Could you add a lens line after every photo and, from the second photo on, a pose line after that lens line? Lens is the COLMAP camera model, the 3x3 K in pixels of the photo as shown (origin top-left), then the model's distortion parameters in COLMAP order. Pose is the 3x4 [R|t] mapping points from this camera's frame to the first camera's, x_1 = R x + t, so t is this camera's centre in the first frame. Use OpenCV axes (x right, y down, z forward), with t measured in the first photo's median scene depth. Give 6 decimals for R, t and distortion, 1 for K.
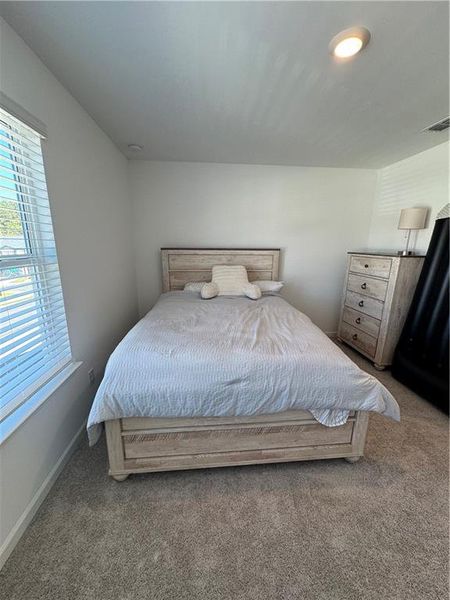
lens RADIAL K [[238.8, 0, 226.5], [0, 238.8, 300.4], [0, 0, 1]] dist [0.006857, -0.000459]
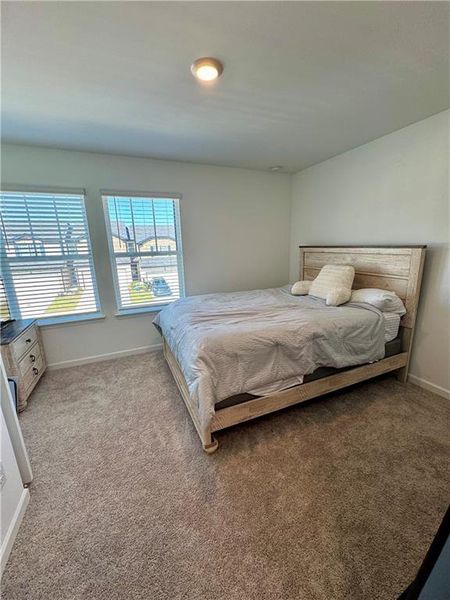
lens RADIAL K [[238.8, 0, 229.0], [0, 238.8, 300.7], [0, 0, 1]] dist [0.006857, -0.000459]
pose [[0.328885, 0.199739, -0.923005, 0.694224], [-0.189222, 0.971494, 0.142808, -0.065964], [0.925219, 0.127686, 0.357305, 0.312573]]
